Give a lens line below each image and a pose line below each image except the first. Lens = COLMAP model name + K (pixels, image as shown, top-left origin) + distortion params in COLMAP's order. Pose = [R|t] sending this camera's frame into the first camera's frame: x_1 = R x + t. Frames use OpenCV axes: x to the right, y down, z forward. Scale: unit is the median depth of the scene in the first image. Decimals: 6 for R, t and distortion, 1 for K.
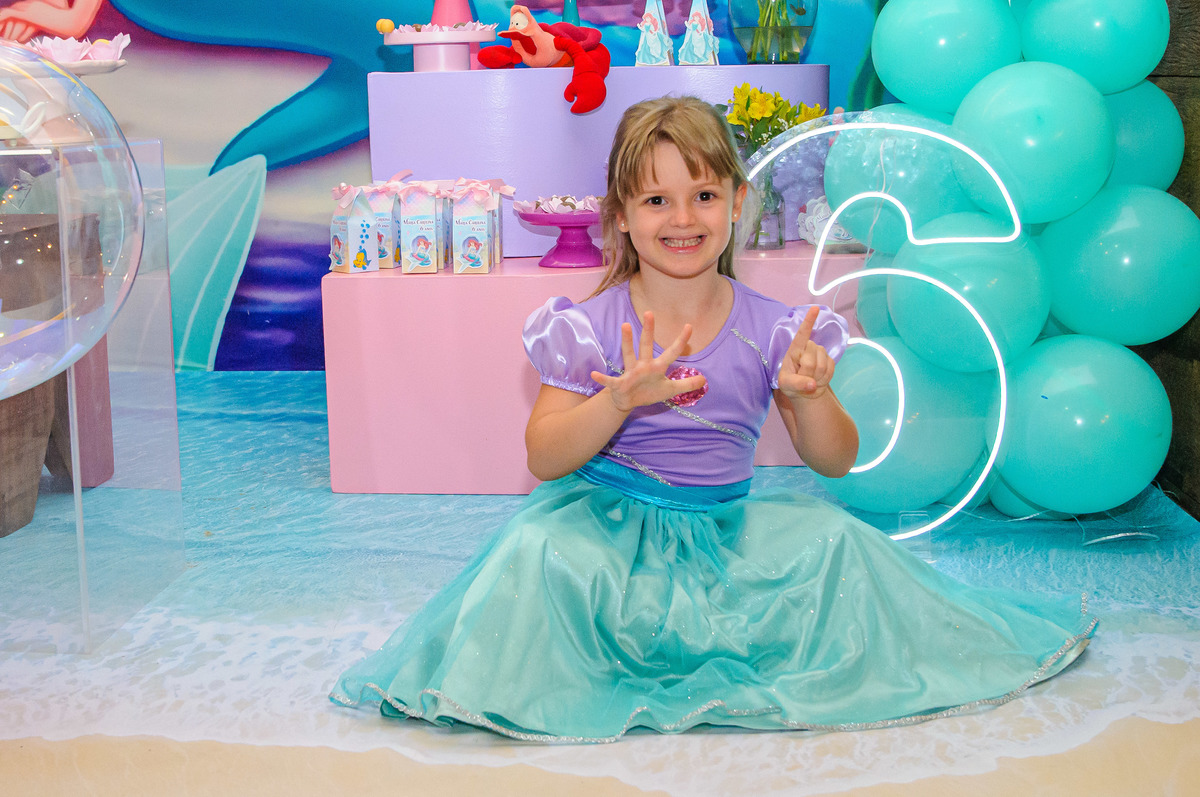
lens RADIAL K [[1633.7, 0, 487.1], [0, 1633.7, 360.8], [0, 0, 1]] dist [-0.098670, 0.000000]
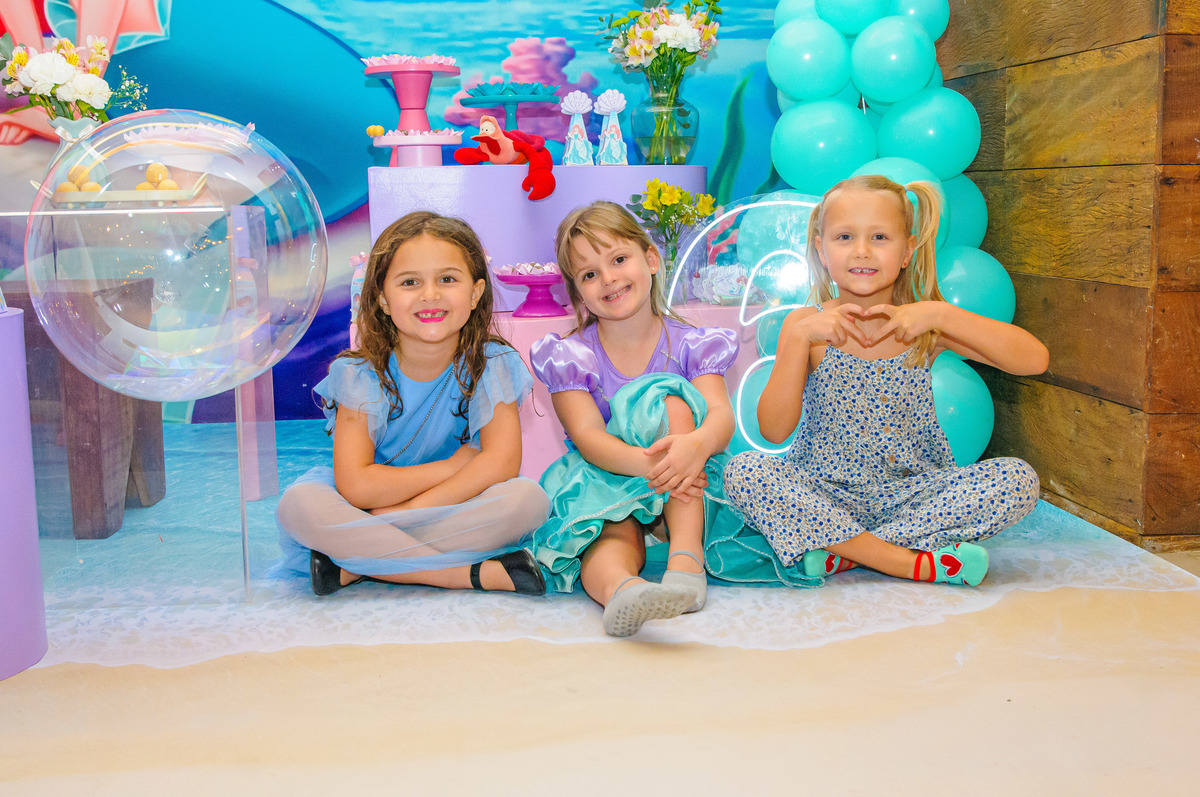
lens RADIAL K [[1460.5, 0, 609.3], [0, 1460.5, 405.2], [0, 0, 1]] dist [-0.074546, 0.000000]
pose [[0.971719, -0.024348, 0.234883, -0.173314], [0.032493, 0.998995, -0.030865, 0.051484], [-0.233895, 0.037624, 0.971534, -0.138762]]
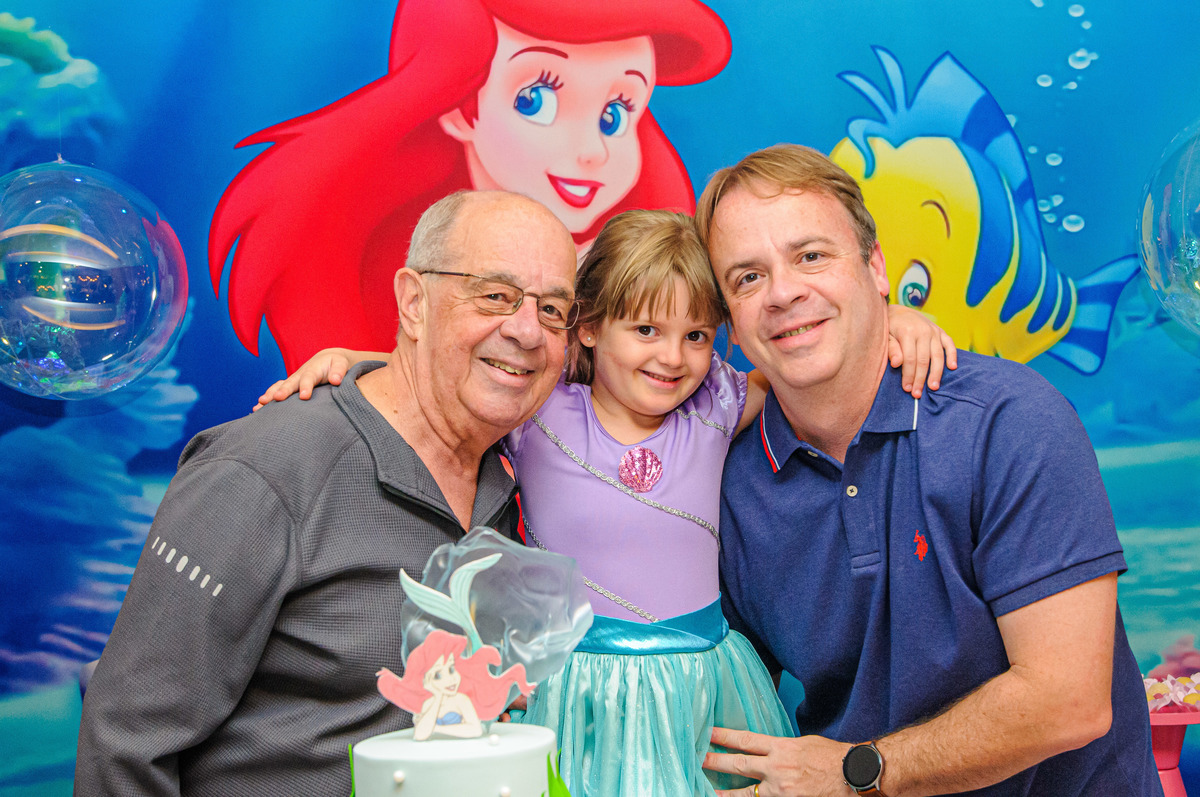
lens RADIAL K [[1724.6, 0, 605.2], [0, 1724.6, 422.1], [0, 0, 1]] dist [-0.025704, 0.000000]
pose [[0.997929, -0.018143, 0.061709, -0.397350], [0.027881, 0.986591, -0.160814, -0.315669], [-0.057964, 0.162202, 0.985054, 0.228674]]
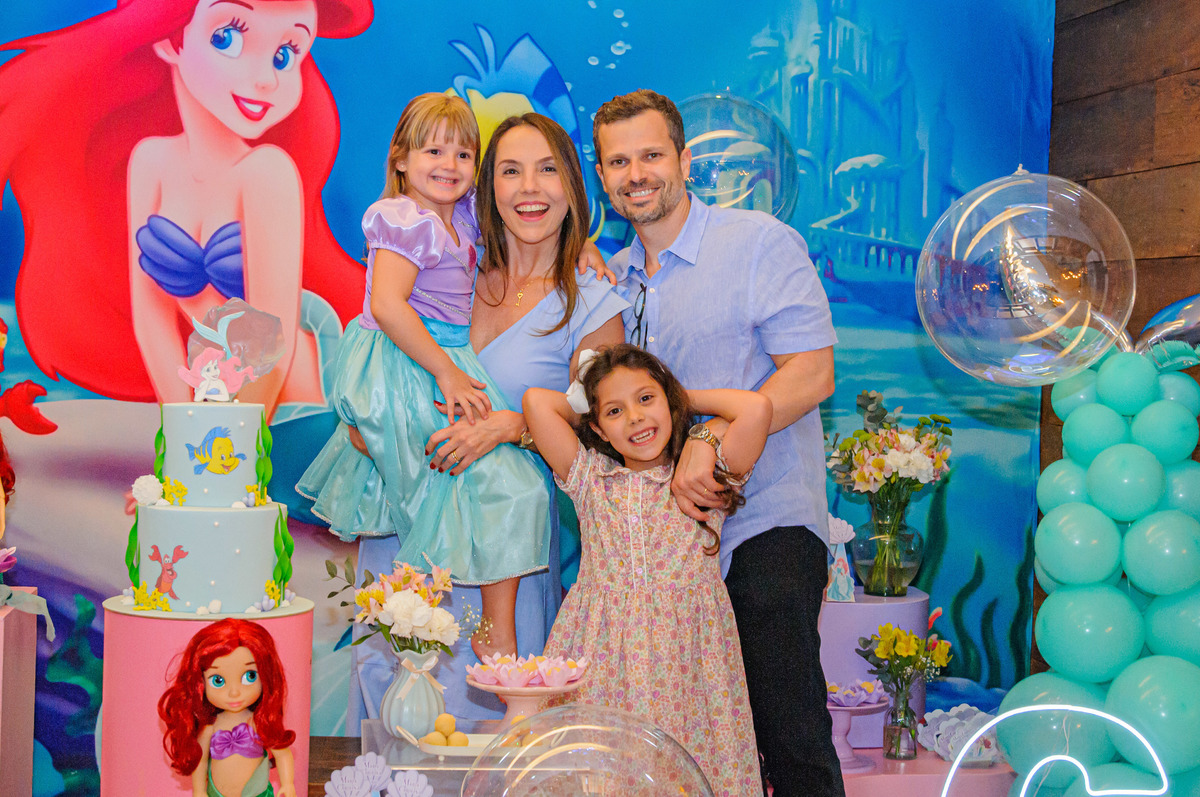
lens RADIAL K [[1985.5, 0, 598.8], [0, 1985.5, 389.8], [0, 0, 1]] dist [-0.032869, 0.000000]
pose [[0.964058, 0.043986, 0.262024, -0.502230], [-0.008060, 0.990588, -0.136637, -0.152756], [-0.265568, 0.129614, 0.955340, -0.446983]]
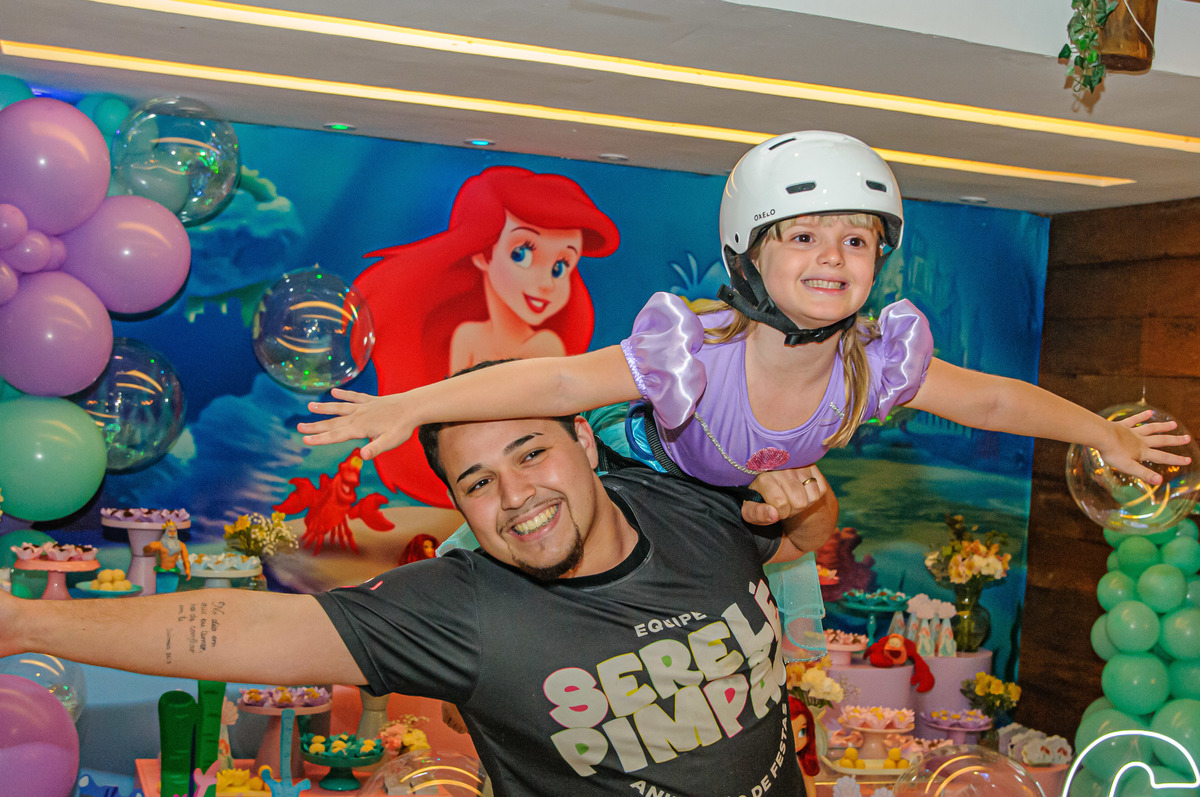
lens RADIAL K [[1604.8, 0, 615.6], [0, 1604.8, 397.2], [0, 0, 1]] dist [-0.066026, 0.000000]
pose [[0.902012, 0.079521, 0.424323, -1.134376], [-0.014797, 0.988006, -0.153703, -0.214456], [-0.431457, 0.132363, 0.892370, -0.556314]]
